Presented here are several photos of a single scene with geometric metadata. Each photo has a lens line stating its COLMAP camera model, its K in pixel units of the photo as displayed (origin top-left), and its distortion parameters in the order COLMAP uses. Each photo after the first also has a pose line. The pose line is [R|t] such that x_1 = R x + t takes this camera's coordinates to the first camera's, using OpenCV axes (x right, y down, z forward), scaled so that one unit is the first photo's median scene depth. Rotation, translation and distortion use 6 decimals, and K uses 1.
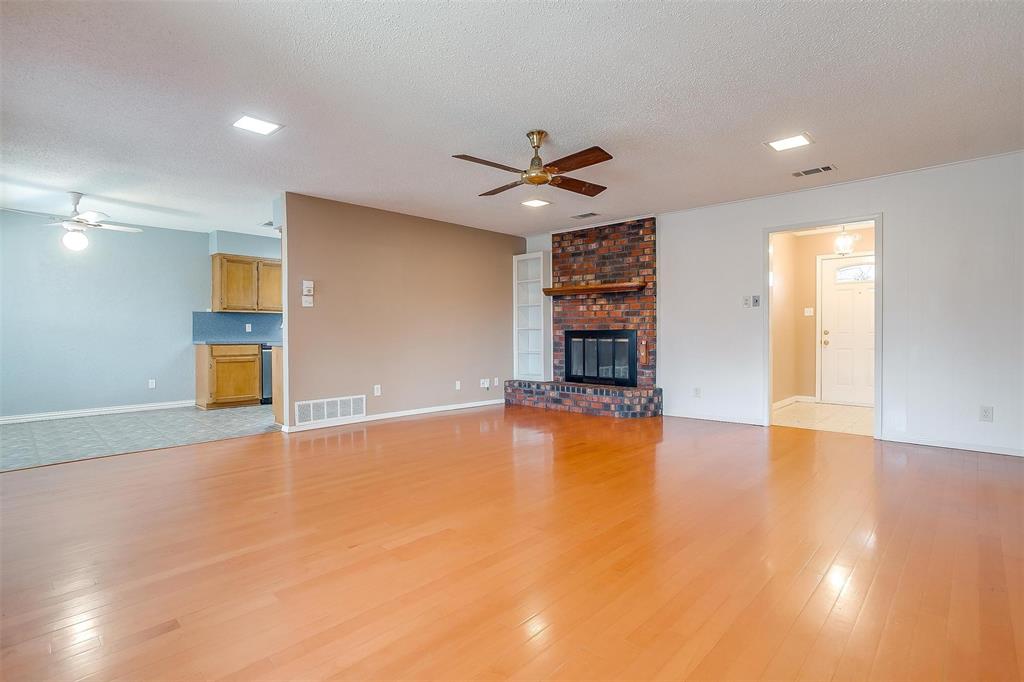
lens RADIAL K [[514.4, 0, 508.9], [0, 514.4, 336.9], [0, 0, 1]] dist [-0.003065, 0.005812]
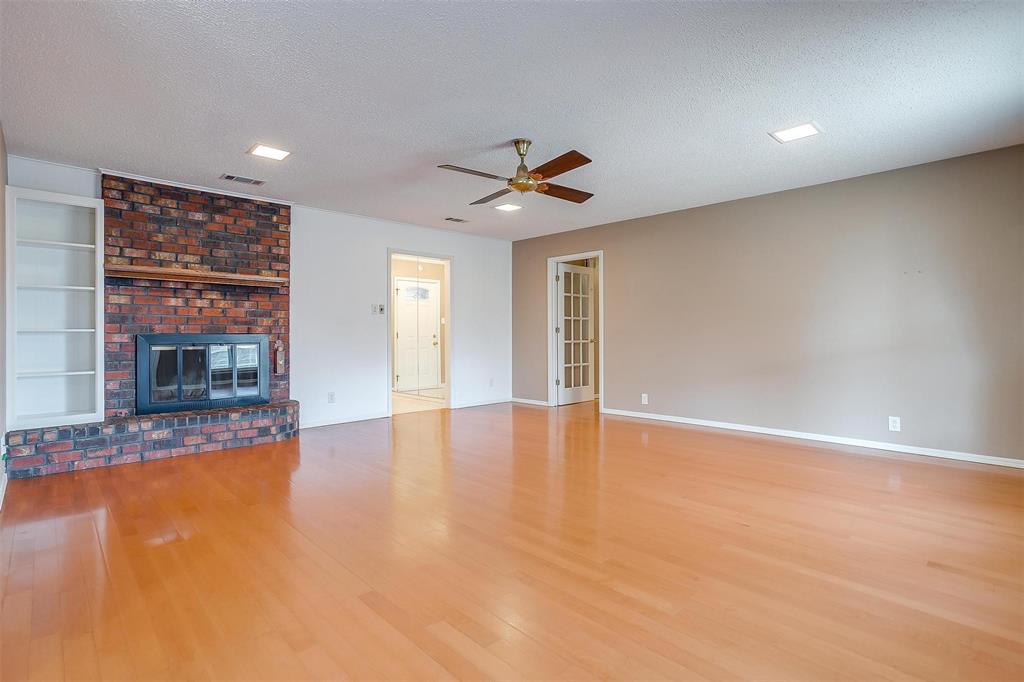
lens RADIAL K [[499.6, 0, 507.6], [0, 499.6, 341.4], [0, 0, 1]] dist [-0.024445, 0.000798]
pose [[0.036656, -0.006197, 0.999309, -0.509330], [0.016408, 0.999850, 0.005598, -0.000024], [-0.999193, 0.016192, 0.036752, 0.551048]]
